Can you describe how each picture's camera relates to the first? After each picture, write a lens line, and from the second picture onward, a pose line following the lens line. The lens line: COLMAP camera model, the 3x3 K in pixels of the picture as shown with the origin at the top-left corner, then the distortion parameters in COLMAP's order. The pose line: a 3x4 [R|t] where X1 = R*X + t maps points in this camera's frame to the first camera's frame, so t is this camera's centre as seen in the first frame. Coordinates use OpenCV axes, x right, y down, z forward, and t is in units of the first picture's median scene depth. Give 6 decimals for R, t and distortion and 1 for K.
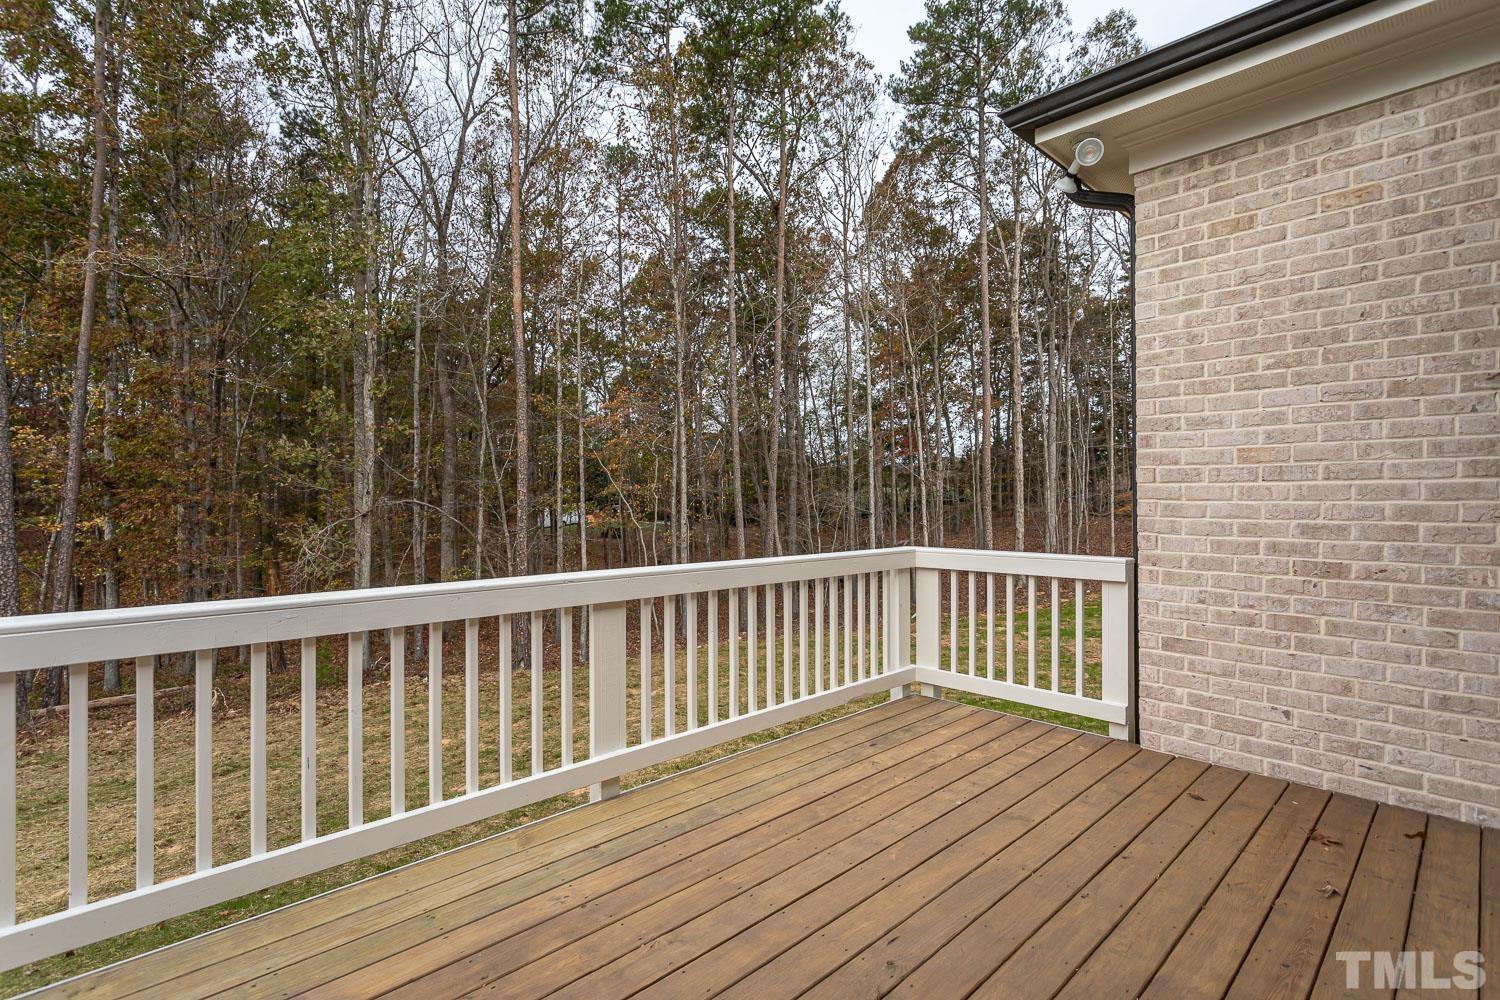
lens RADIAL K [[722.7, 0, 749.7], [0, 722.7, 496.5], [0, 0, 1]] dist [0.003254, -0.000838]
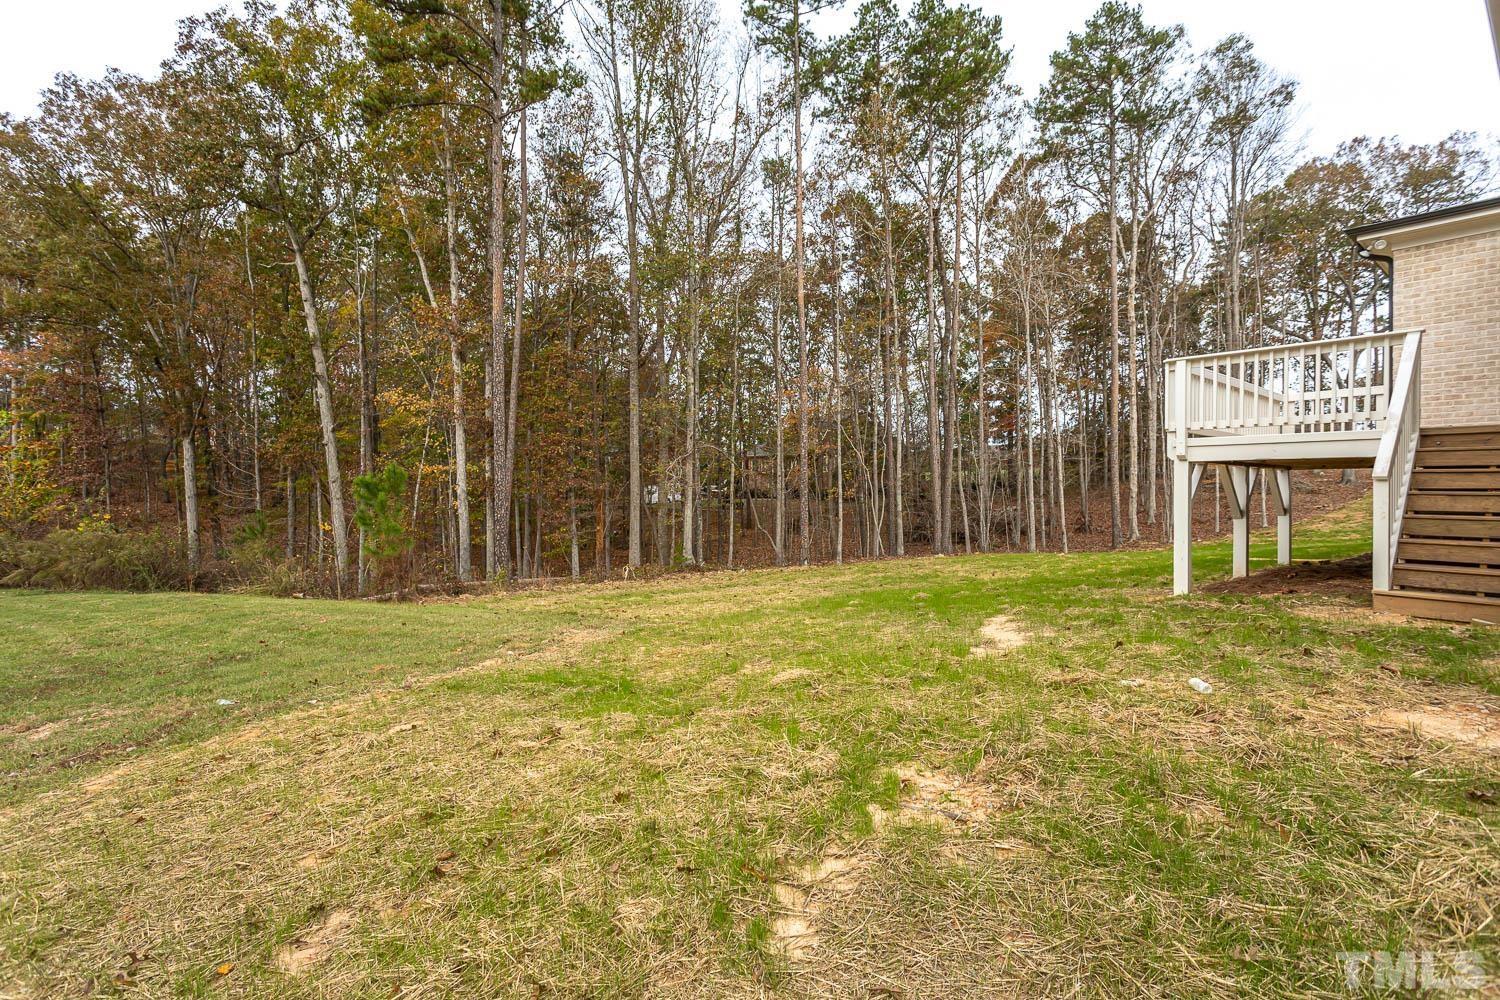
lens RADIAL K [[722.7, 0, 750.6], [0, 722.7, 502.9], [0, 0, 1]] dist [0.003254, -0.000838]
pose [[0.998020, -0.002107, -0.062864, -0.239031], [0.003275, 0.999824, 0.018492, 0.064417], [0.062814, -0.018661, 0.997851, -0.266639]]
